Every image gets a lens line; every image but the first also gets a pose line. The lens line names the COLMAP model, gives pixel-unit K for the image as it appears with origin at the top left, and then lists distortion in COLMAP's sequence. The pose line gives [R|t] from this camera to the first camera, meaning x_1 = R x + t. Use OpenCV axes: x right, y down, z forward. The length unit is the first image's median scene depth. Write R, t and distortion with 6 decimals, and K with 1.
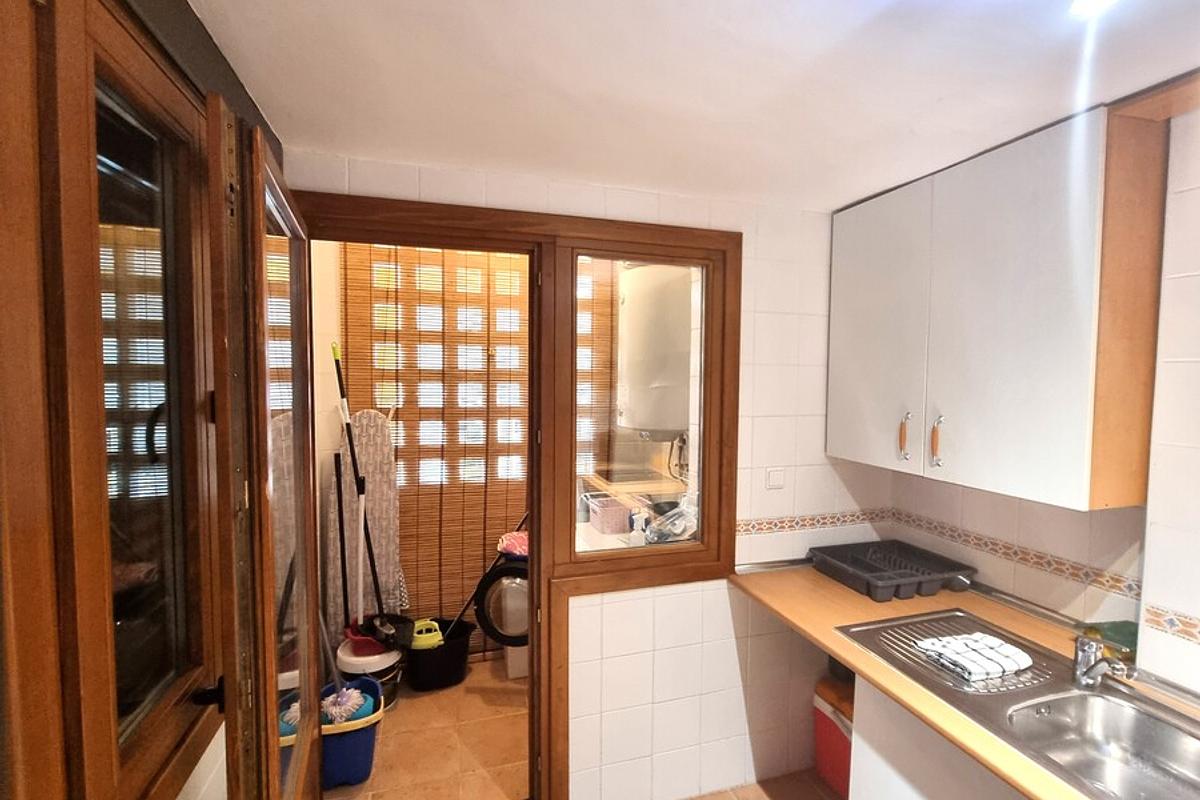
lens RADIAL K [[528.6, 0, 600.5], [0, 528.6, 402.9], [0, 0, 1]] dist [-0.003093, -0.000411]
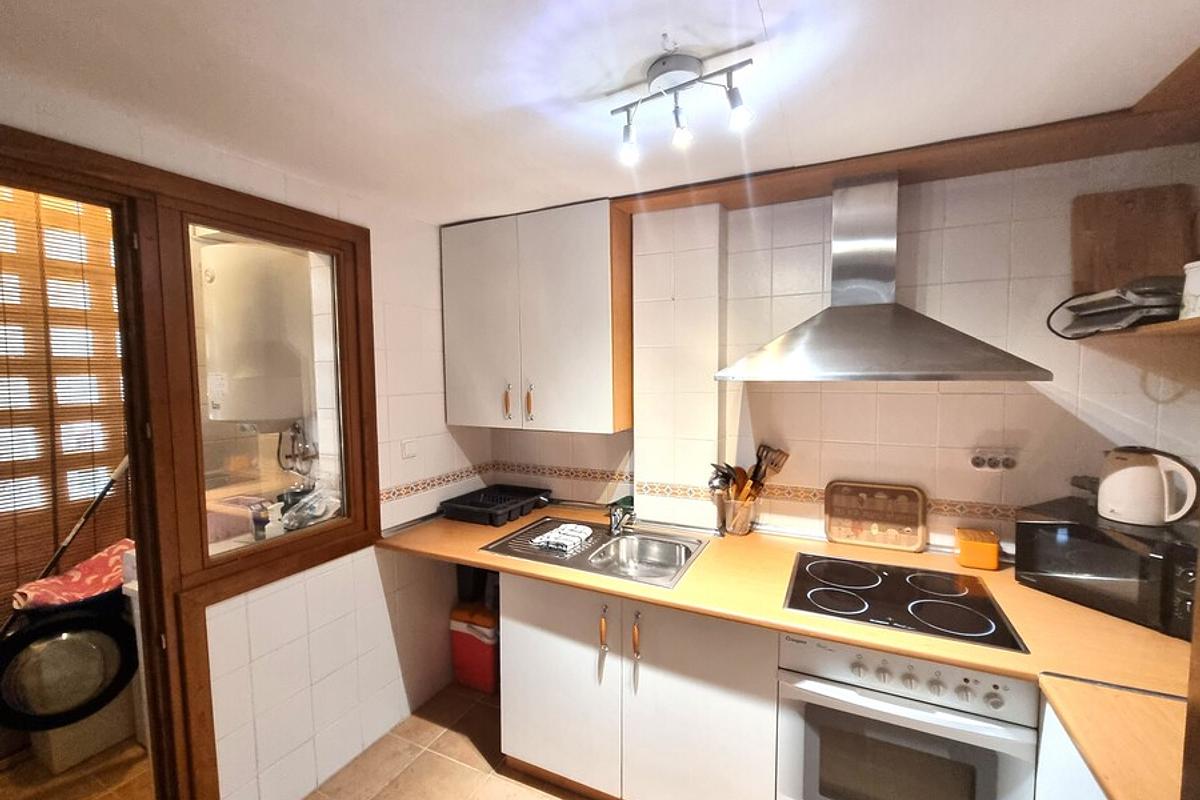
lens RADIAL K [[493.0, 0, 603.6], [0, 493.0, 400.1], [0, 0, 1]] dist [-0.000619, 0.000197]
pose [[0.685838, -0.061417, 0.725158, -0.172049], [0.054772, 0.997963, 0.032720, 0.027993], [-0.725690, 0.017278, 0.687805, -0.059605]]
